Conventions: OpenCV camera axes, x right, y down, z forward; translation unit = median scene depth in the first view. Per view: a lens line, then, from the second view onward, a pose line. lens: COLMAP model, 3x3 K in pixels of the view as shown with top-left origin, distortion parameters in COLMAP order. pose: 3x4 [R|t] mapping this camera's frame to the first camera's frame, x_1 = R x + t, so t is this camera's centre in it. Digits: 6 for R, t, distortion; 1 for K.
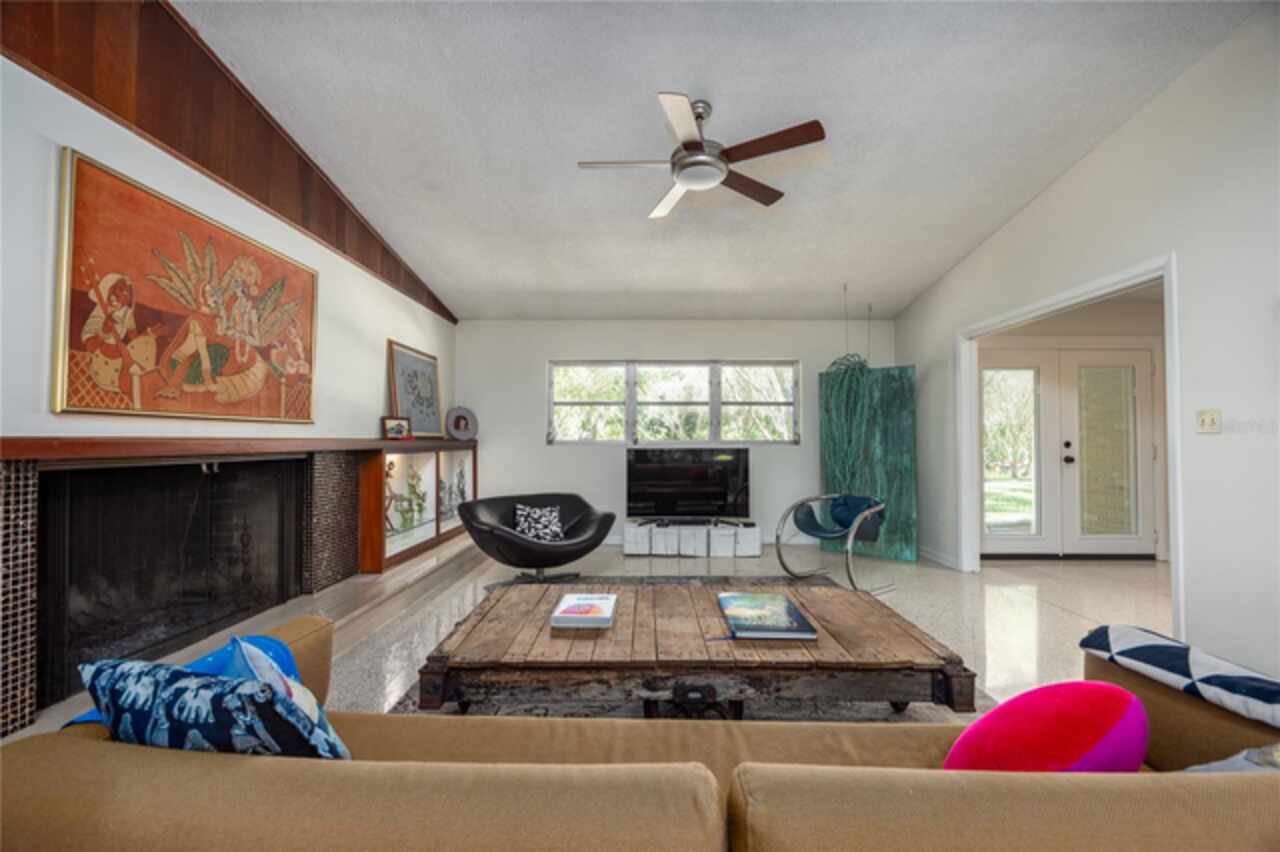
lens RADIAL K [[524.8, 0, 634.2], [0, 524.8, 433.0], [0, 0, 1]] dist [-0.024195, -0.000413]
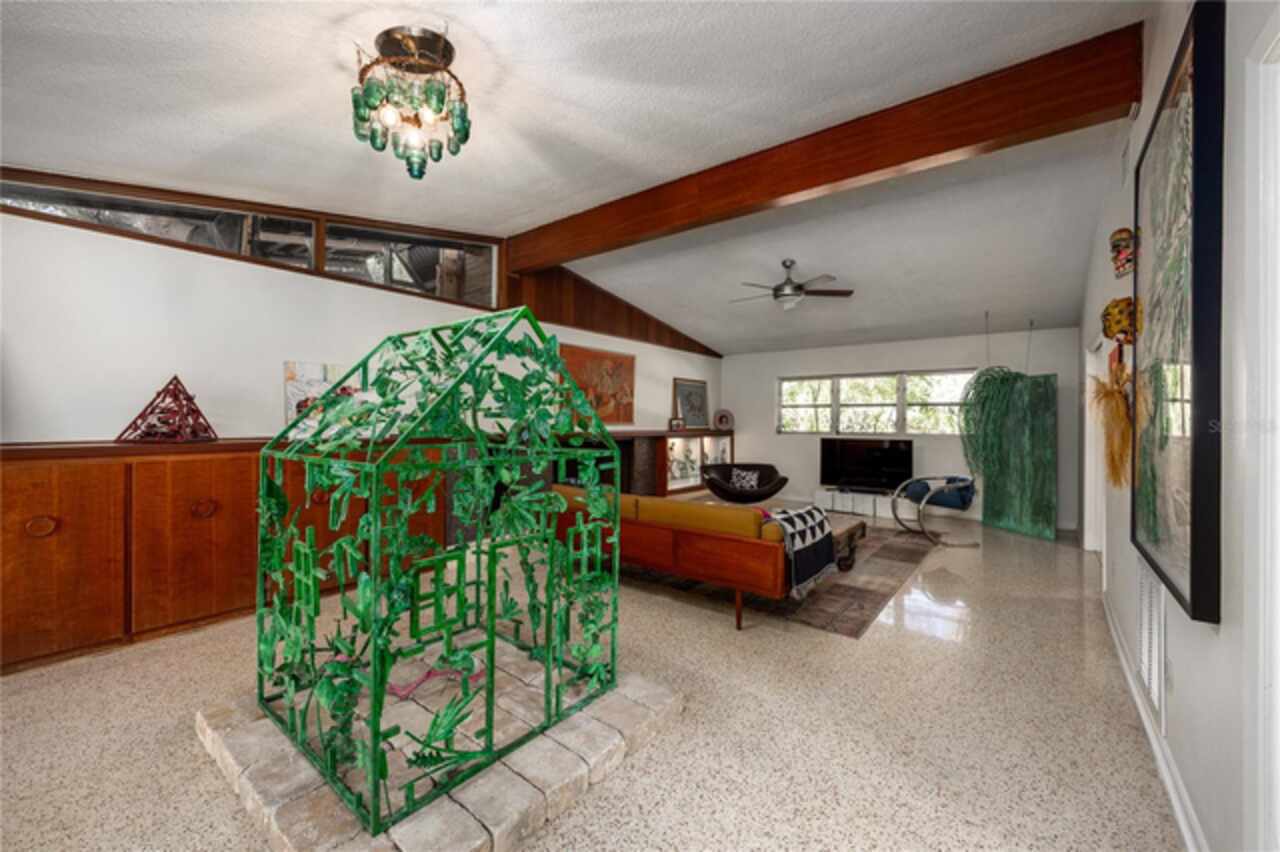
lens RADIAL K [[499.0, 0, 642.8], [0, 499.0, 422.6], [0, 0, 1]] dist [-0.000488, 0.000010]
pose [[0.804051, 0.007361, -0.594515, 0.713546], [0.000888, 0.999907, 0.013581, -0.056250], [0.594560, -0.011448, 0.803970, -0.728799]]
